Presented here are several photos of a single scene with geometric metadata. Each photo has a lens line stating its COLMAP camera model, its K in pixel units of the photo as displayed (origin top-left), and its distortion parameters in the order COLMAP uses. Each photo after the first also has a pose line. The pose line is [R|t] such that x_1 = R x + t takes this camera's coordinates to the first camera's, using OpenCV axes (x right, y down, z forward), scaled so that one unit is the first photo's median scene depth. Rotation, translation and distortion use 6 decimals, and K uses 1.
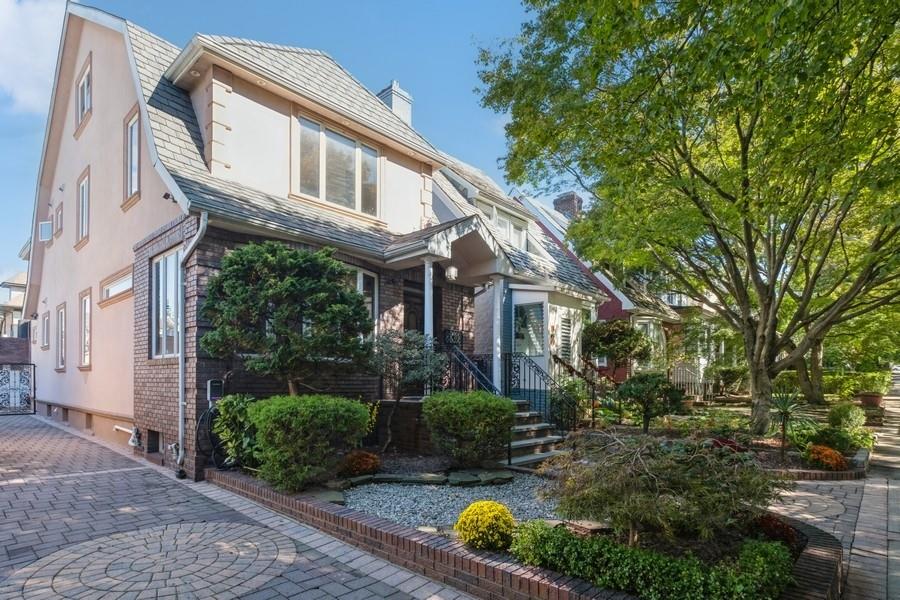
lens RADIAL K [[439.4, 0, 450.4], [0, 439.4, 294.8], [0, 0, 1]] dist [-0.000690, -0.000374]
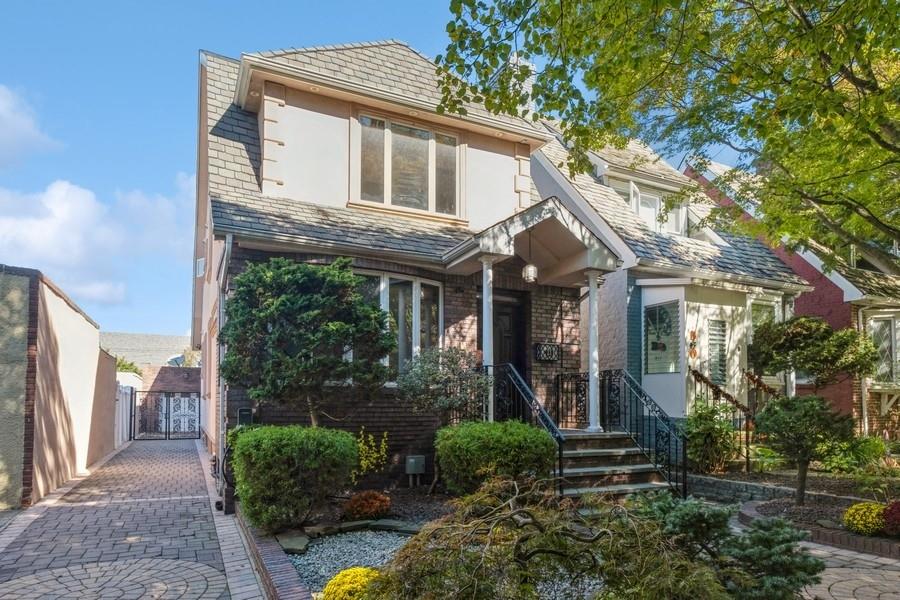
lens RADIAL K [[513.5, 0, 450.0], [0, 513.5, 300.0], [0, 0, 1]] dist [0.002421, 0.000330]
pose [[0.940113, -0.073370, -0.332872, 0.172108], [0.070642, 0.997295, -0.020309, 0.008434], [0.333462, -0.004422, 0.942753, 0.061111]]
